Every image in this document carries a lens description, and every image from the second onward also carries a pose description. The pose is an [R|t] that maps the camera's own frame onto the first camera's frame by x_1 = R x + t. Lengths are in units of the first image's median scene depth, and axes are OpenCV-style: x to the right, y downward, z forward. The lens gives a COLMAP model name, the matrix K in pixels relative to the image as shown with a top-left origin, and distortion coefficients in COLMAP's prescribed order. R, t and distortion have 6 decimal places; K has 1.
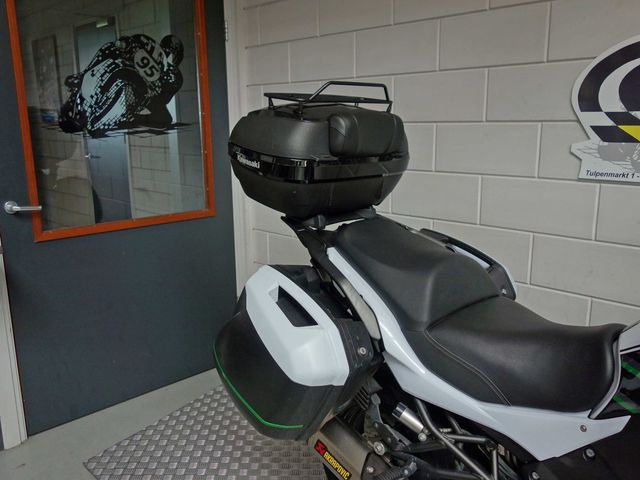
lens RADIAL K [[564.2, 0, 322.1], [0, 564.2, 243.2], [0, 0, 1]] dist [0.012870, -0.012354]
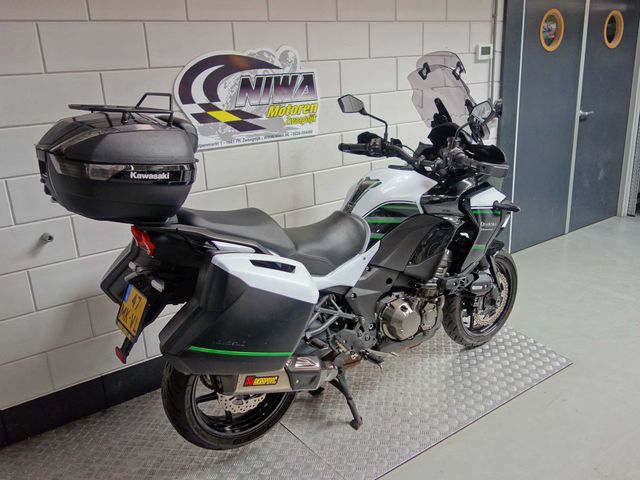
lens RADIAL K [[564.2, 0, 322.1], [0, 564.2, 243.2], [0, 0, 1]] dist [0.012870, -0.012354]
pose [[0.152850, -0.300910, 0.941324, -1.096981], [0.256152, 0.932027, 0.256344, -0.215498], [-0.954475, 0.201940, 0.219539, 0.504730]]
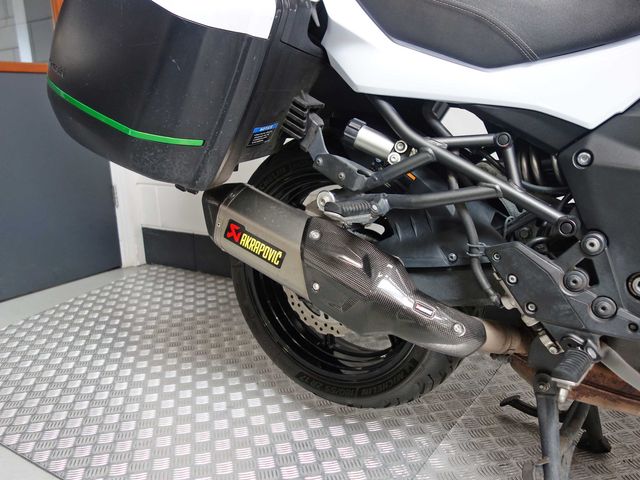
lens RADIAL K [[564.2, 0, 322.1], [0, 564.2, 243.2], [0, 0, 1]] dist [0.012870, -0.012354]
pose [[0.981442, -0.068165, 0.179235, -0.020870], [0.065978, 0.997656, 0.018143, 0.374017], [-0.180052, -0.005981, 0.983639, 0.343035]]
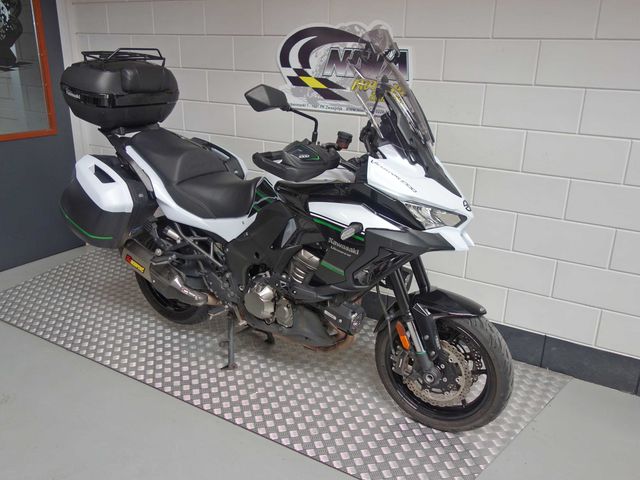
lens RADIAL K [[564.2, 0, 322.1], [0, 564.2, 243.2], [0, 0, 1]] dist [0.012870, -0.012354]
pose [[0.972007, -0.048053, 0.229984, 0.186494], [0.020459, 0.992455, 0.120894, 0.109770], [-0.234058, -0.112805, 0.965656, -0.880549]]
